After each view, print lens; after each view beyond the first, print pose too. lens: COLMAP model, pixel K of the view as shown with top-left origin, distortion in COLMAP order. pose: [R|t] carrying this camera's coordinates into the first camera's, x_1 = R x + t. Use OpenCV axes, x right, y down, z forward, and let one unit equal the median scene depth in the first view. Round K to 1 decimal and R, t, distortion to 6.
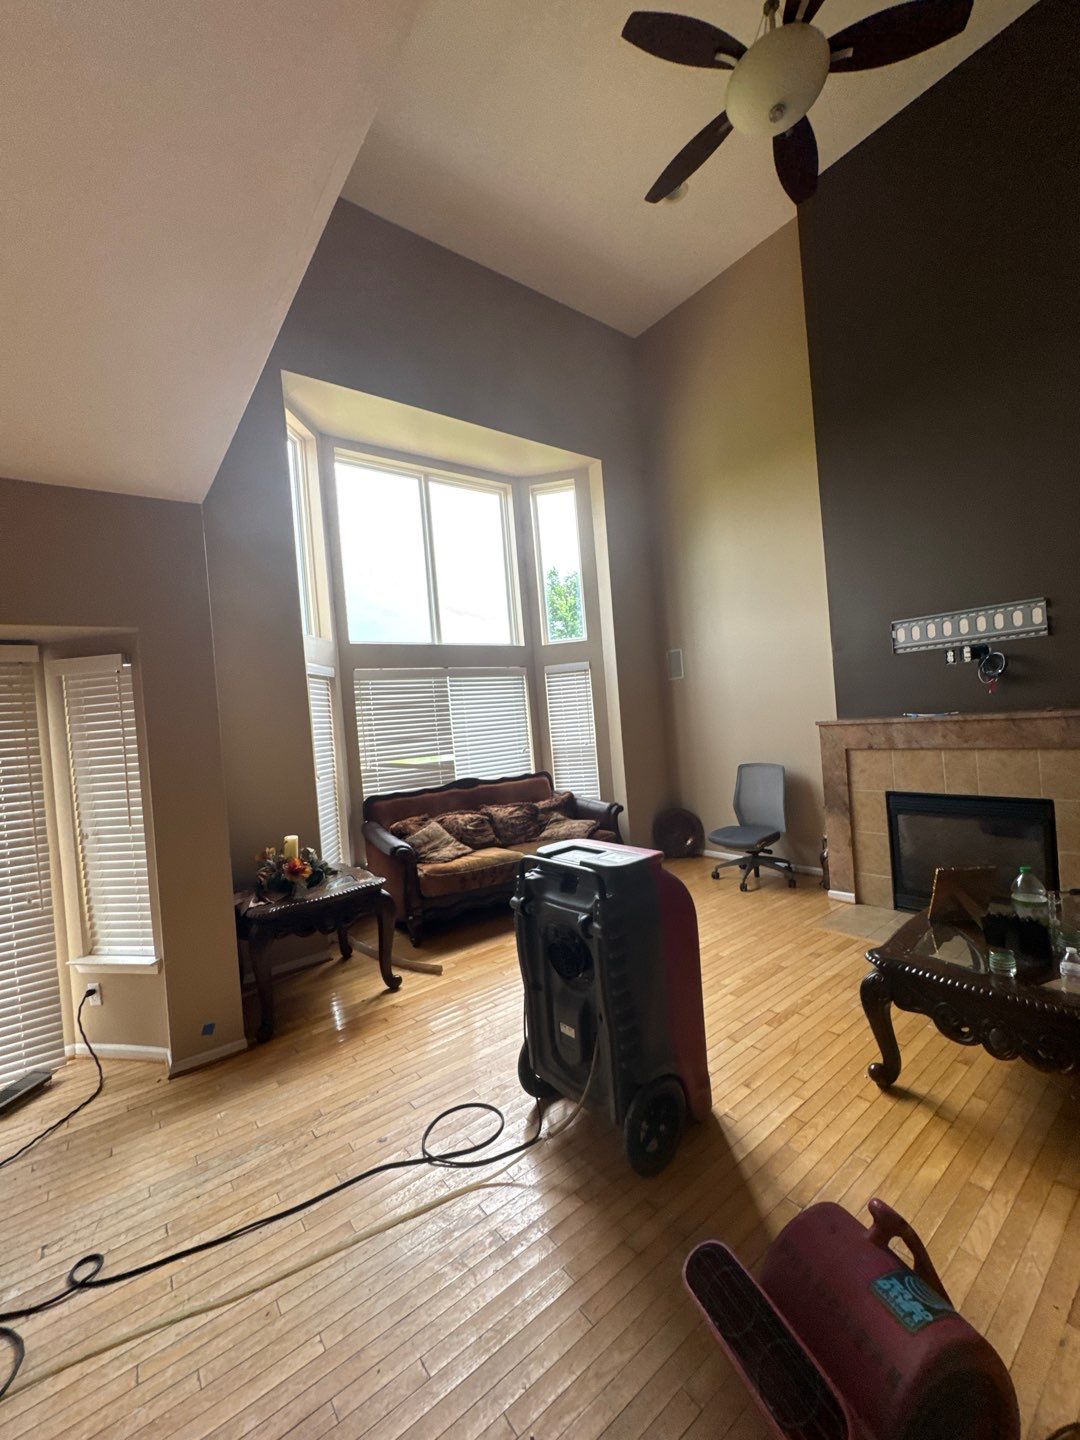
lens RADIAL K [[574.7, 0, 541.0], [0, 574.7, 721.8], [0, 0, 1]] dist [-0.001906, -0.000501]
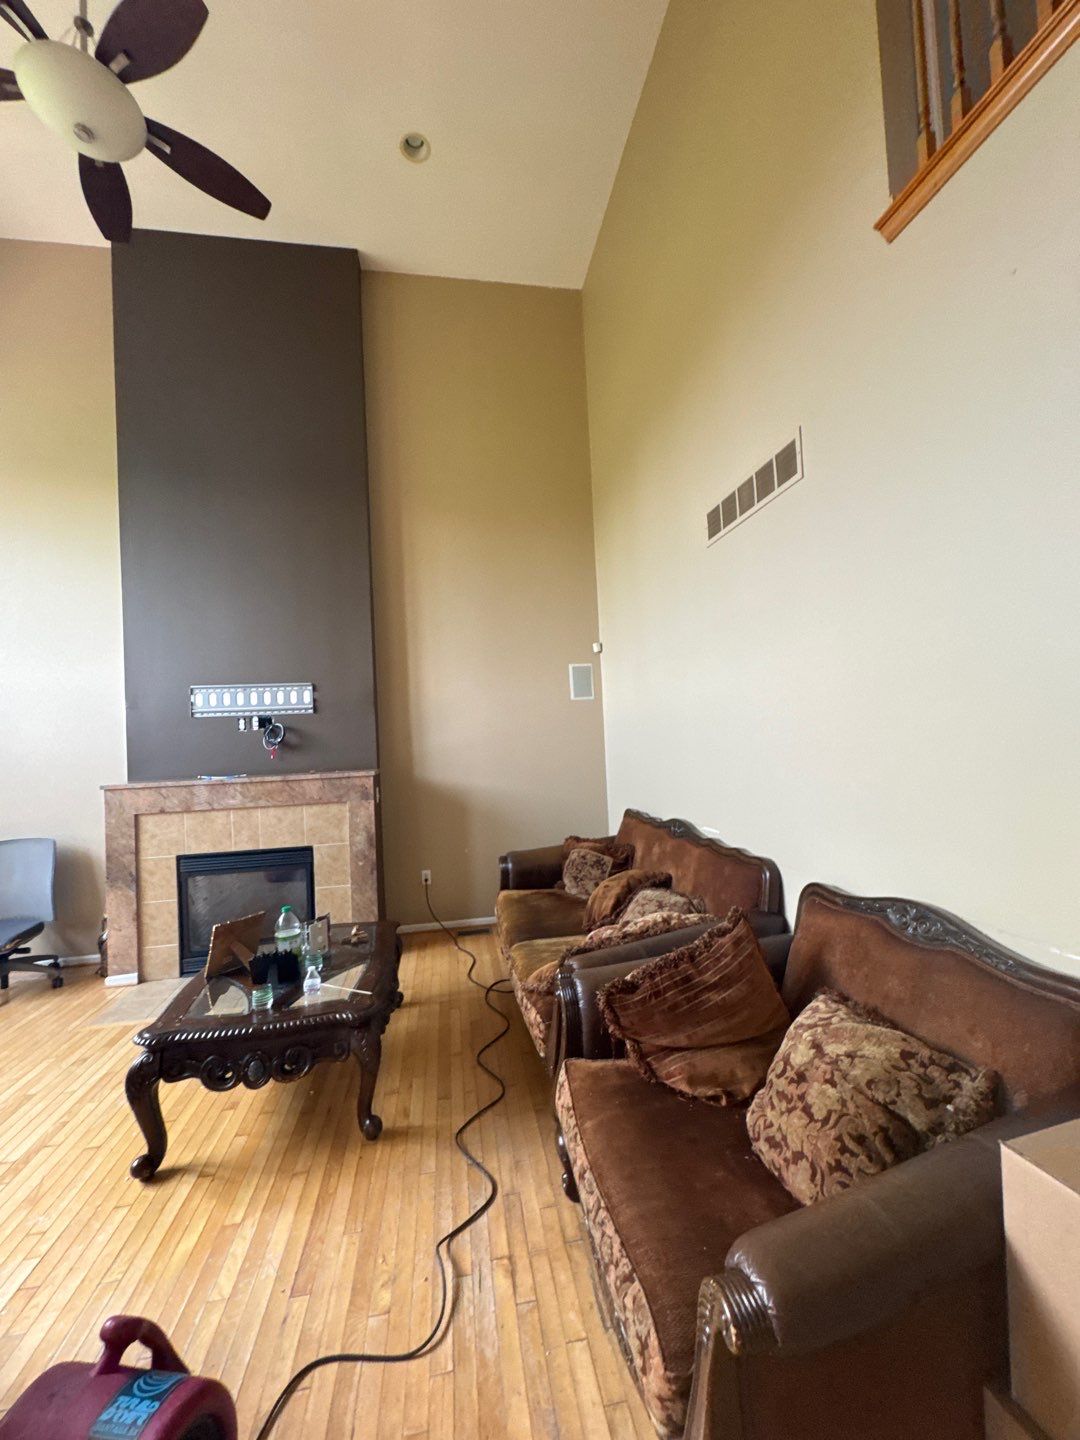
lens RADIAL K [[574.7, 0, 541.0], [0, 574.7, 721.8], [0, 0, 1]] dist [-0.001906, -0.000501]
pose [[0.470923, 0.078199, 0.878702, 0.012981], [0.014450, 0.995246, -0.096315, -0.003781], [-0.882056, 0.058054, 0.467554, -0.028510]]
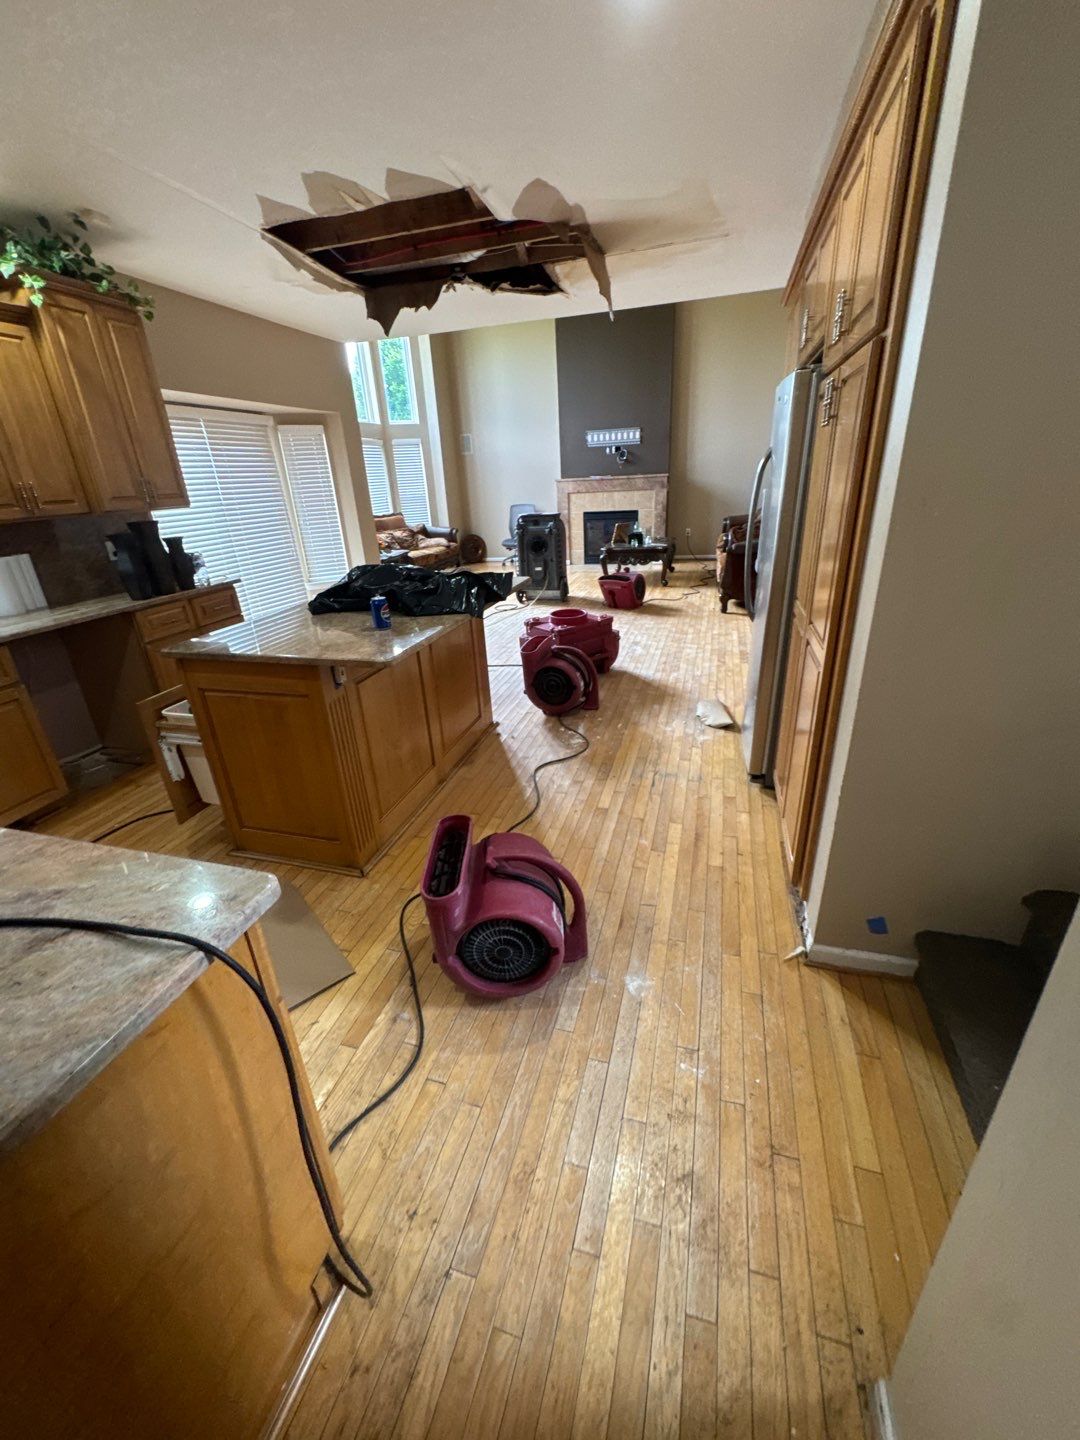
lens RADIAL K [[574.7, 0, 541.0], [0, 574.7, 721.8], [0, 0, 1]] dist [-0.001906, -0.000501]
pose [[0.808108, -0.199825, 0.554104, -1.134327], [-0.008013, 0.936883, 0.349552, 0.118410], [-0.588980, -0.286916, 0.755501, -1.027179]]
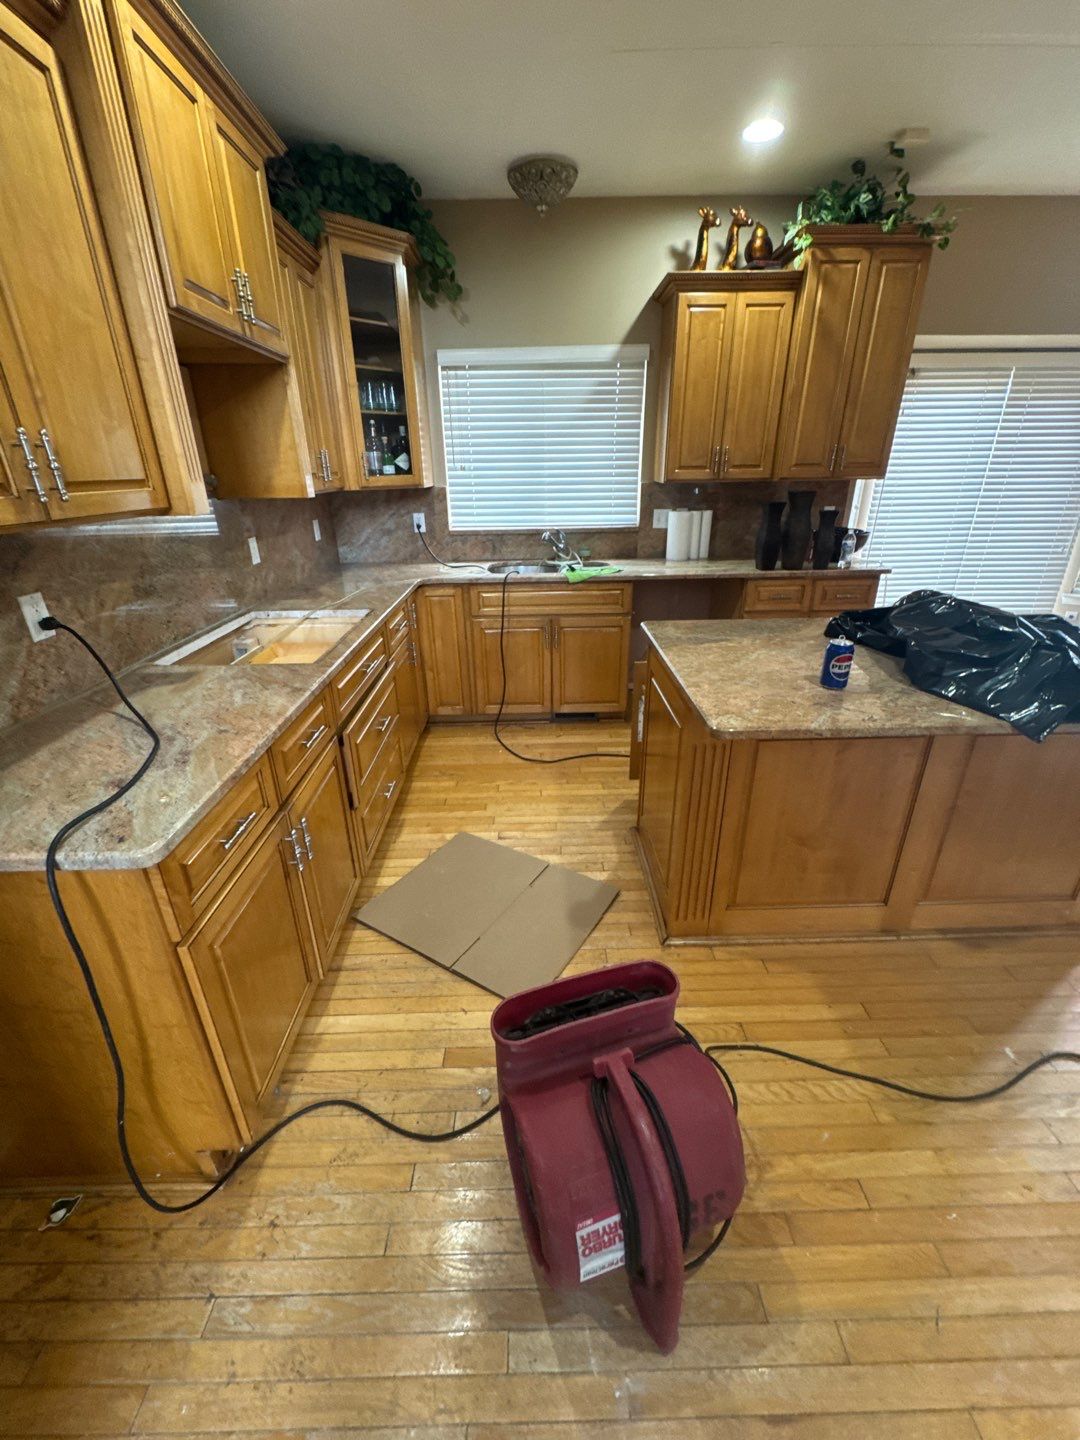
lens RADIAL K [[578.5, 0, 545.2], [0, 578.5, 720.6], [0, 0, 1]] dist [-0.001326, -0.000411]
pose [[0.804227, 0.298690, -0.513813, -0.842574], [-0.051242, 0.896164, 0.440754, 0.090304], [0.592110, -0.328137, 0.736025, -0.860500]]
